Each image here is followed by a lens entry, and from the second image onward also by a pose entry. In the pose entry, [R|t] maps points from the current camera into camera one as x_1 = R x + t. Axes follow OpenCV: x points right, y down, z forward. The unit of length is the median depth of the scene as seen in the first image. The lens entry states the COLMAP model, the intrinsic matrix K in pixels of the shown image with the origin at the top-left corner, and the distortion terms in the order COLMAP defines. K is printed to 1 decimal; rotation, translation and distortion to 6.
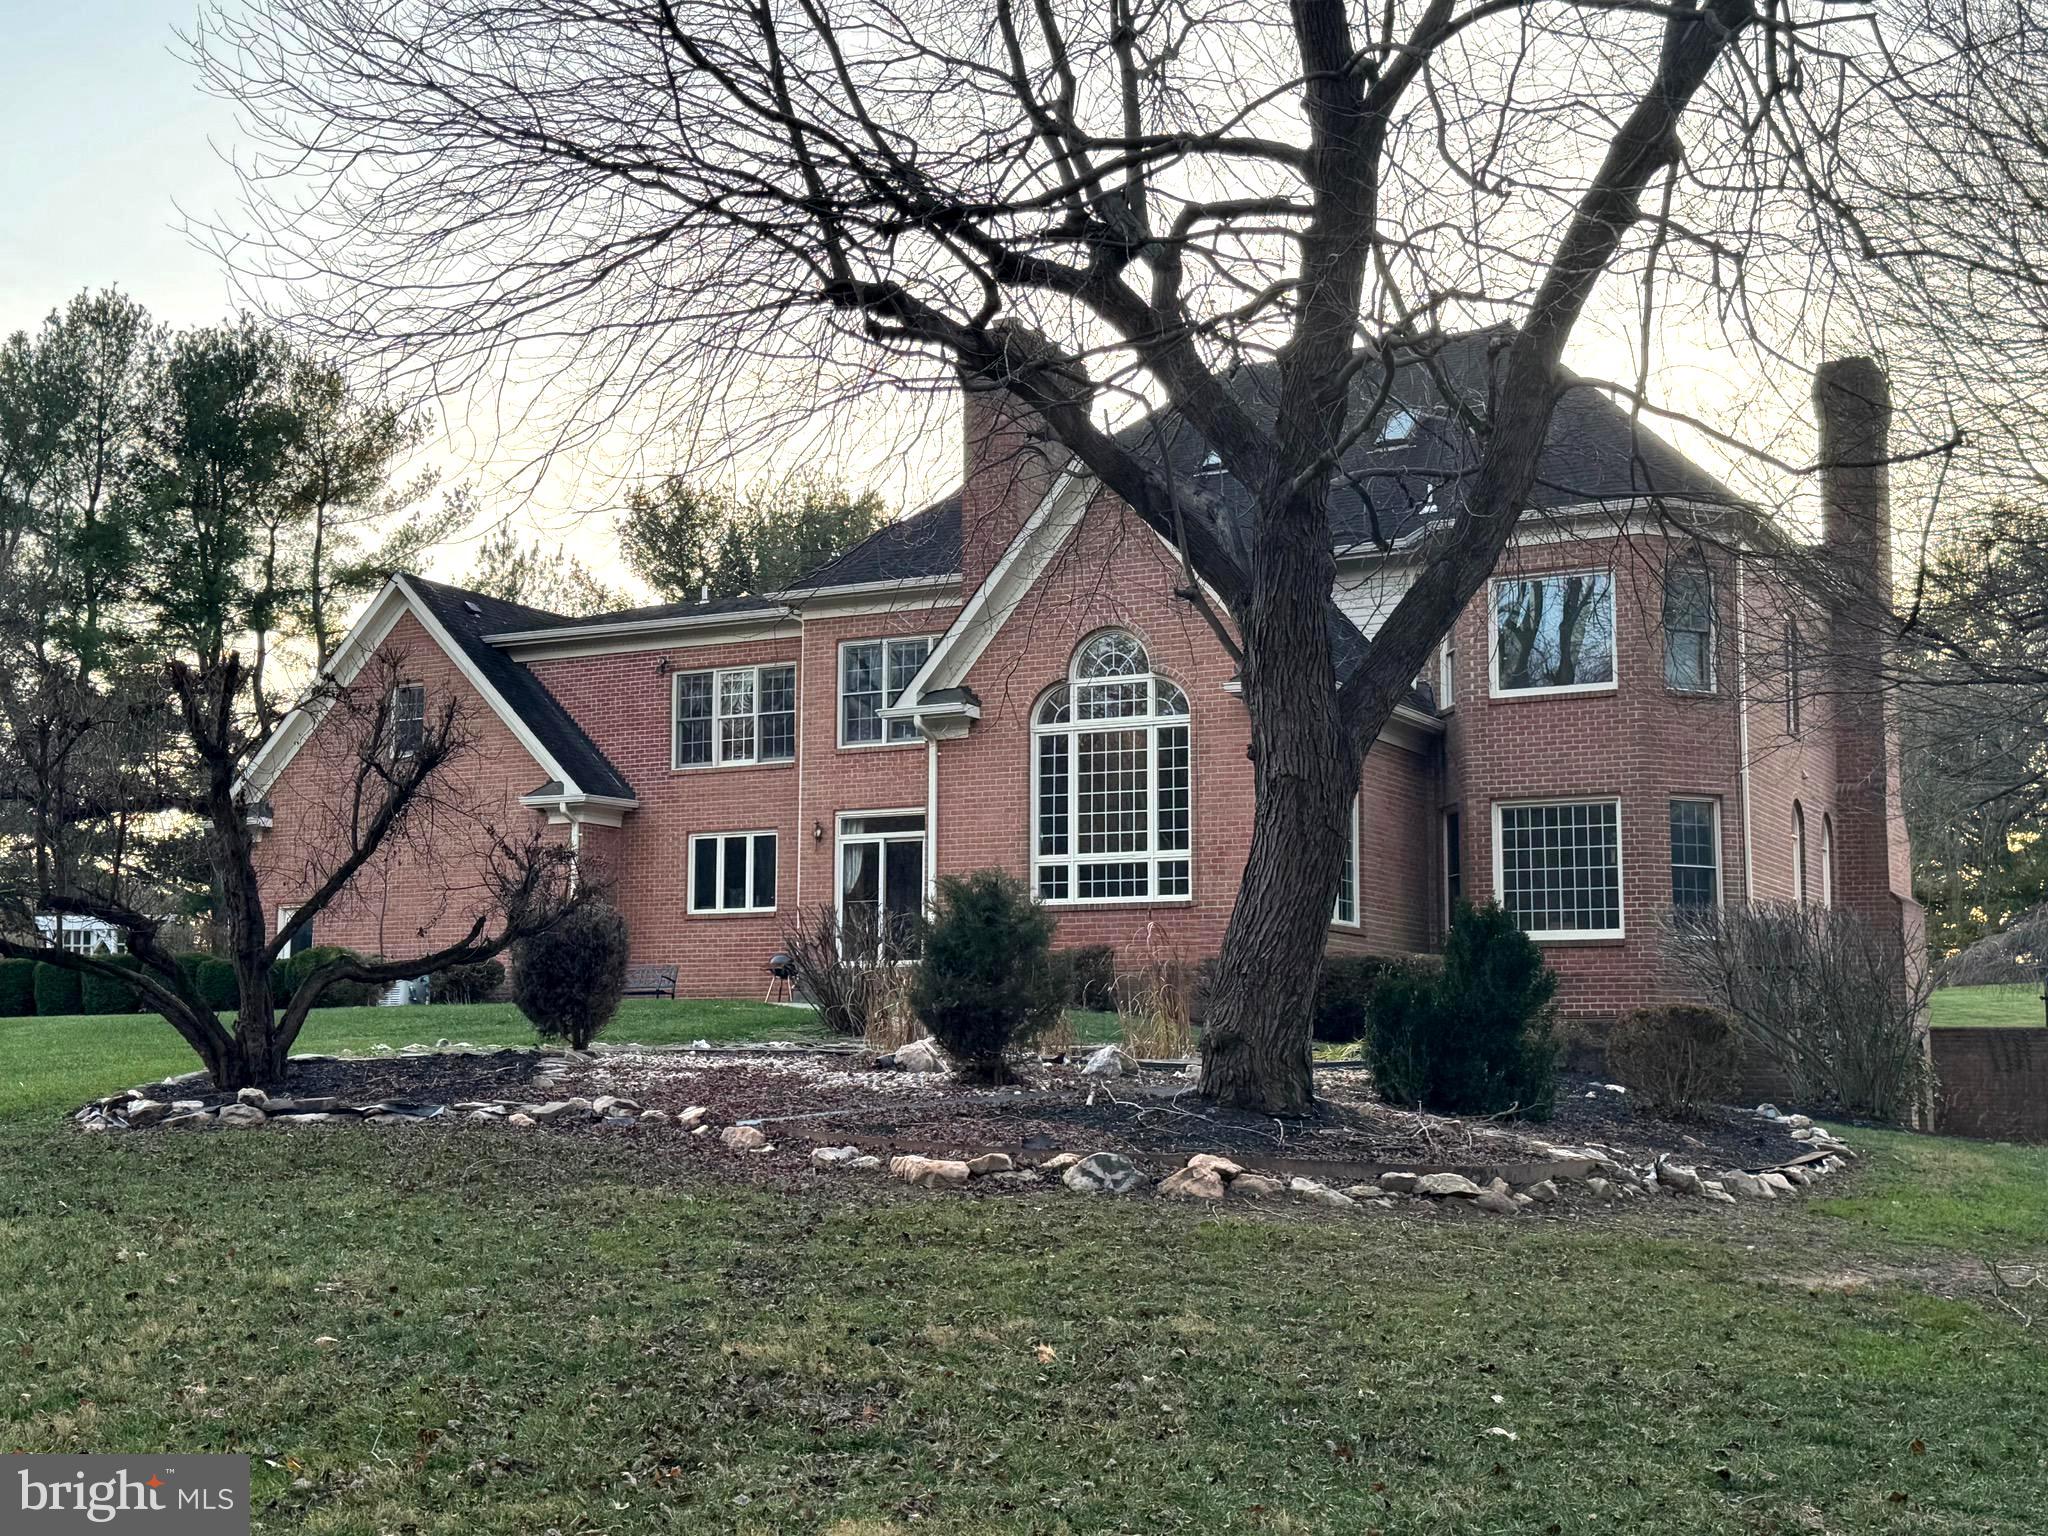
lens RADIAL K [[2536.5, 0, 1024.0], [0, 2536.5, 768.0], [0, 0, 1]] dist [0.169690, -0.433677]
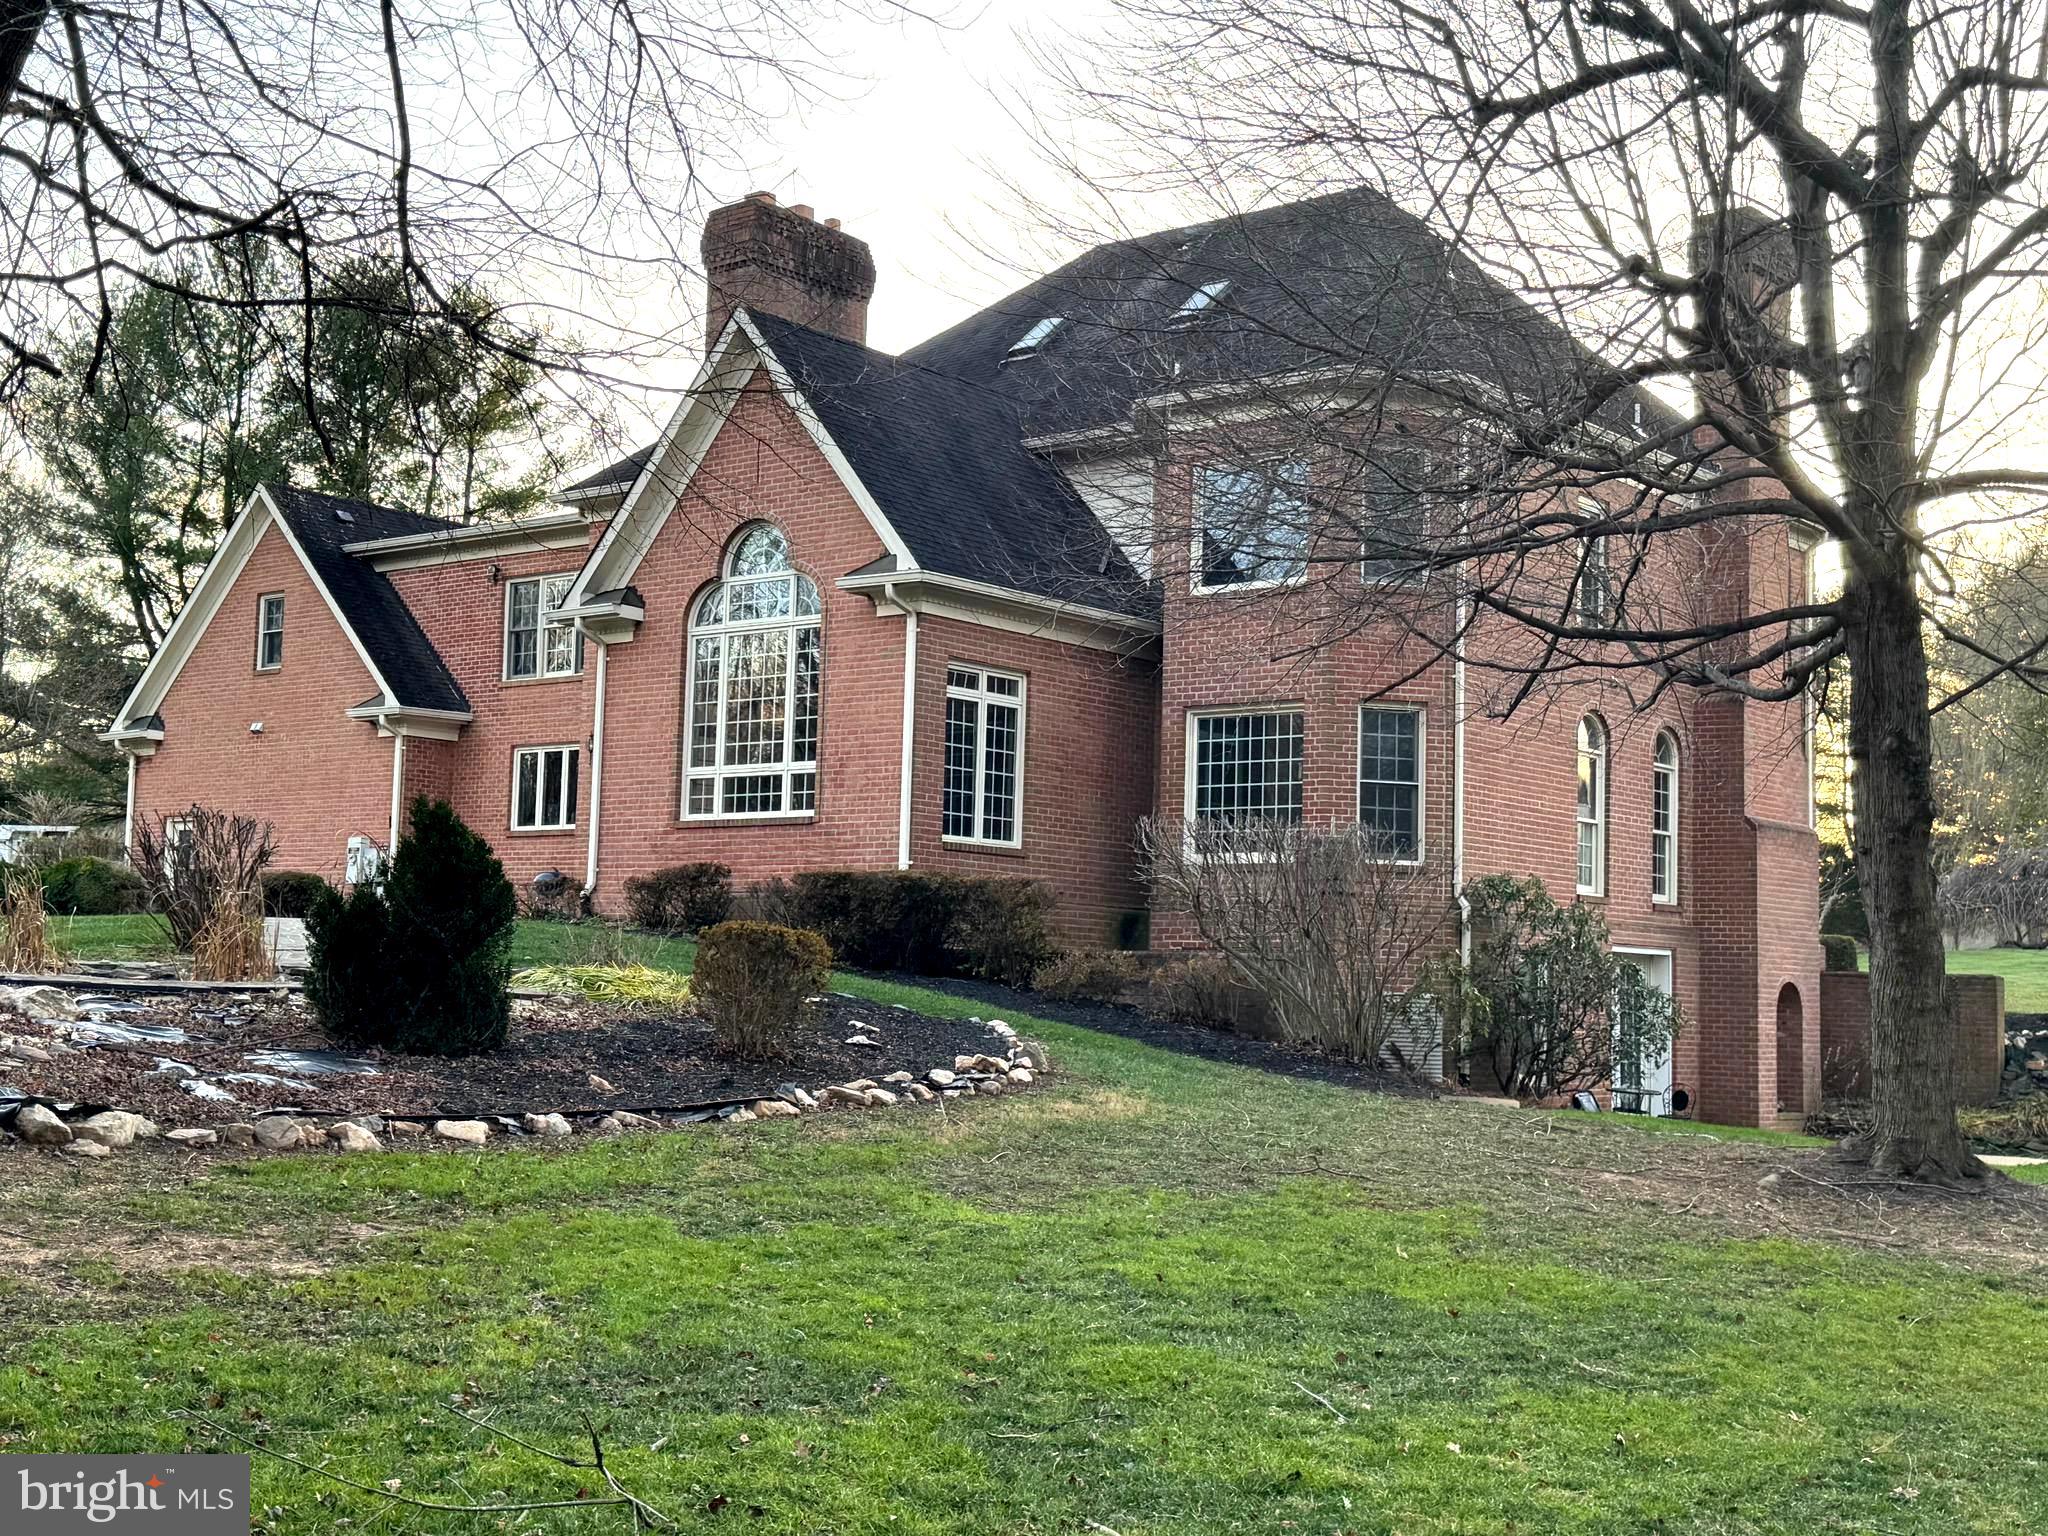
lens RADIAL K [[2536.5, 0, 1024.0], [0, 2536.5, 768.0], [0, 0, 1]] dist [0.169690, -0.433677]
pose [[0.980747, 0.005842, -0.195194, 0.307158], [-0.000797, 0.999664, 0.025915, 0.010494], [0.195279, -0.025261, 0.980422, 0.110774]]
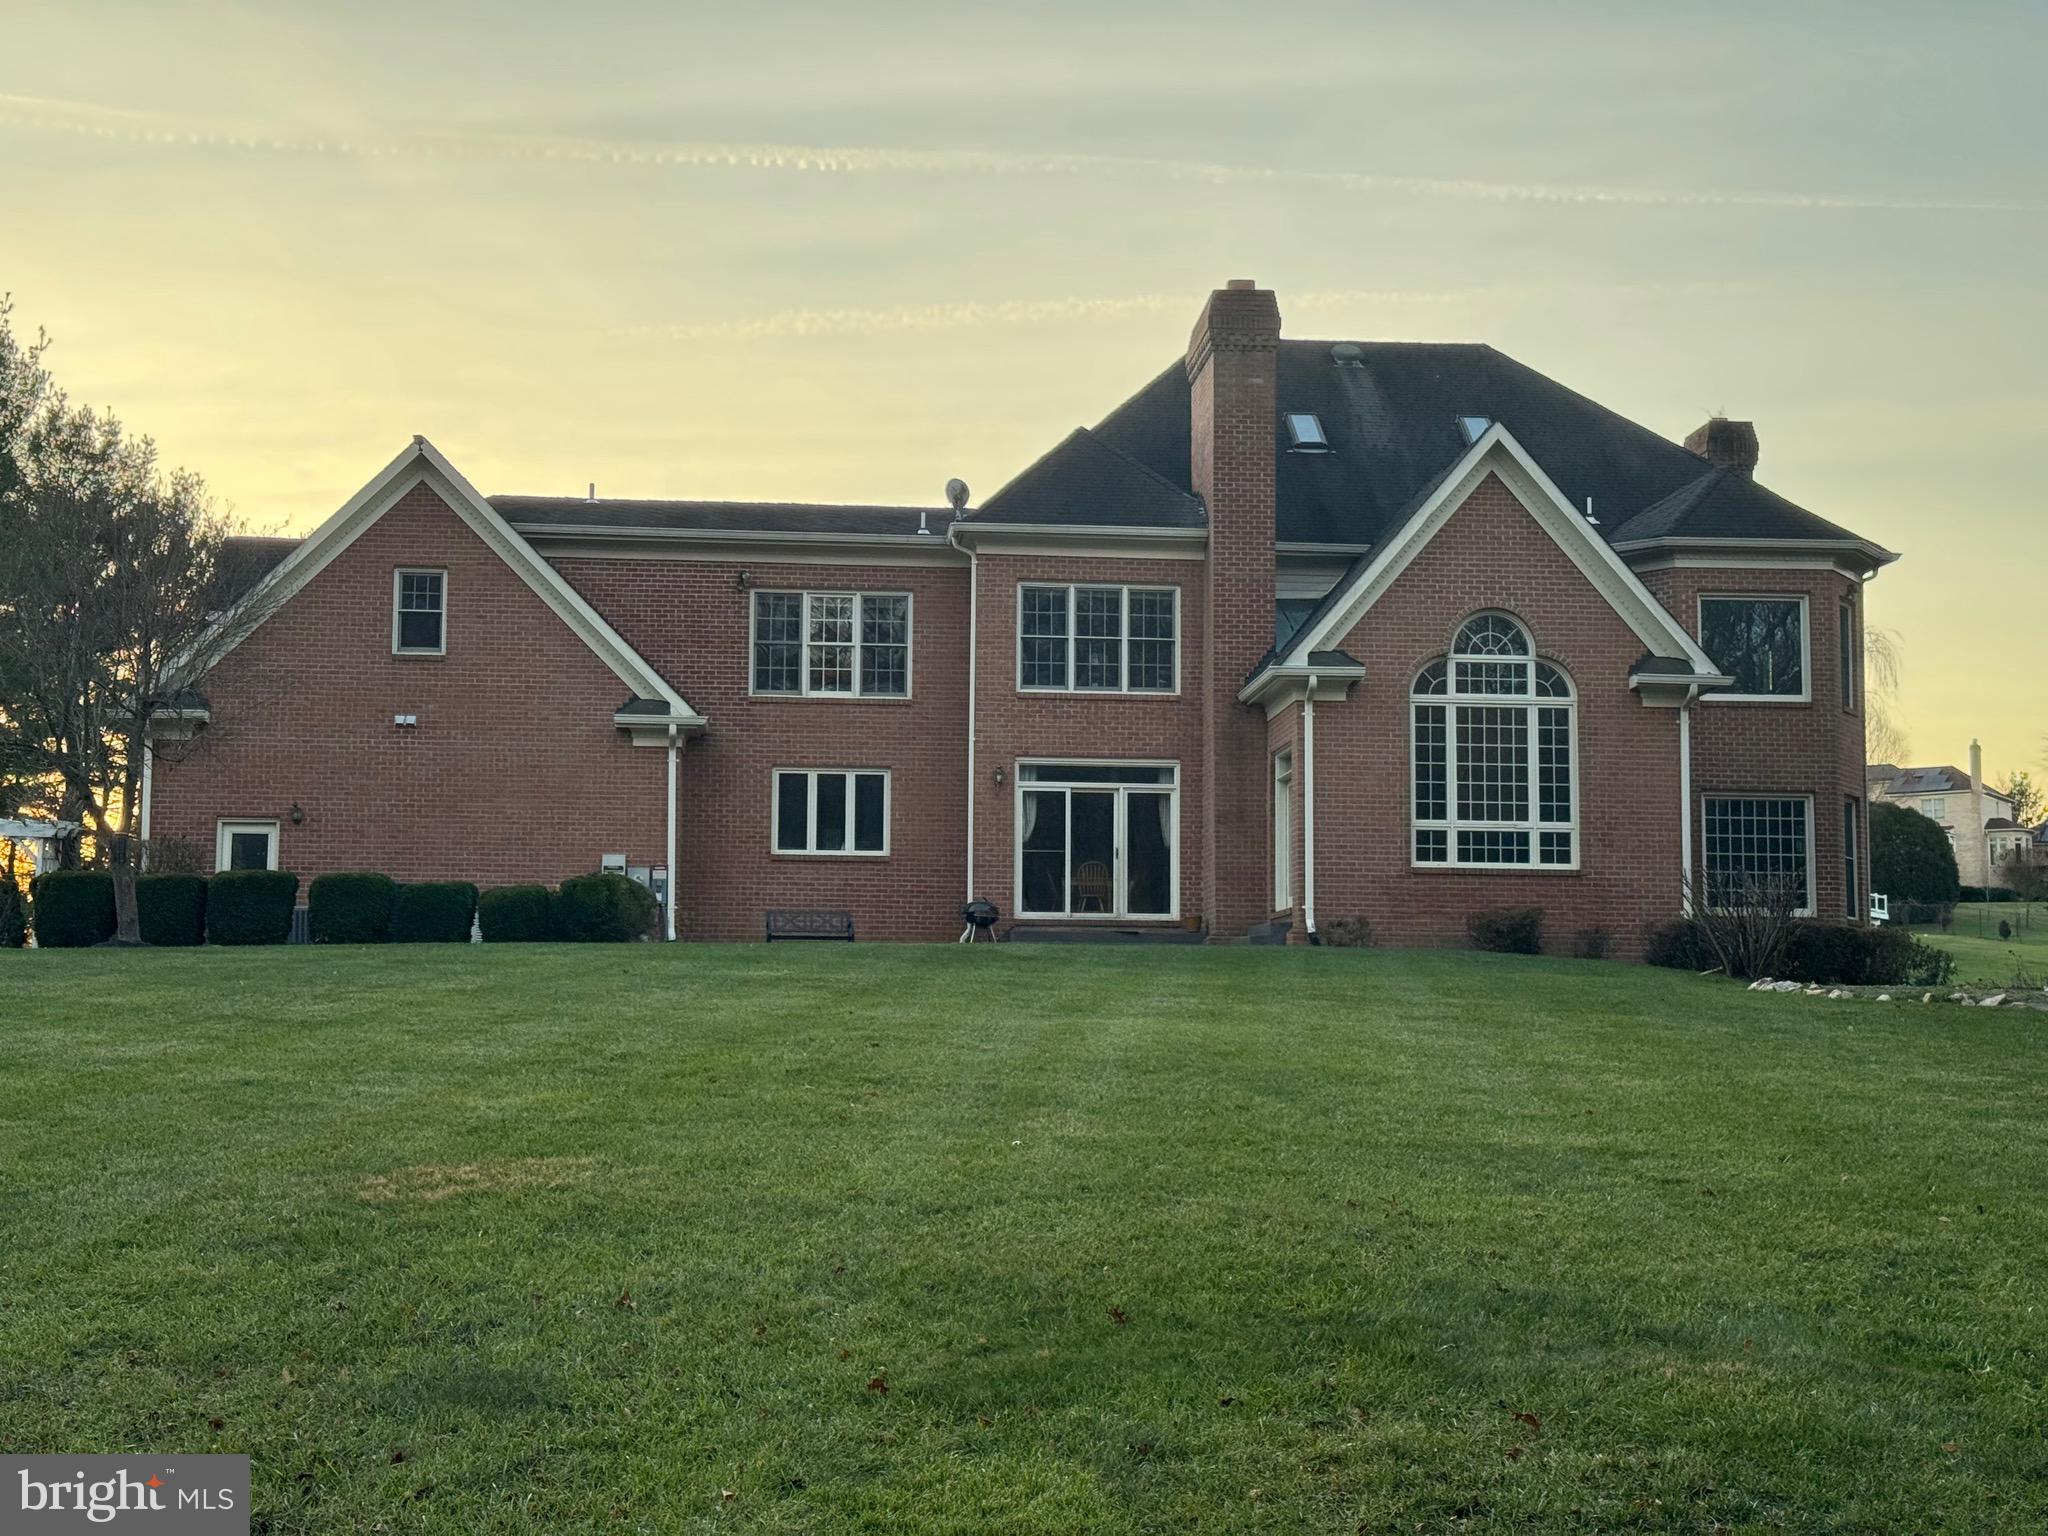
lens RADIAL K [[2893.6, 0, 1024.0], [0, 2893.6, 768.0], [0, 0, 1]] dist [0.141720, -0.163528]
pose [[0.835023, 0.061941, 0.546718, -0.783756], [-0.071796, 0.997414, -0.003348, 0.028900], [-0.545511, -0.036457, 0.837310, 0.087213]]
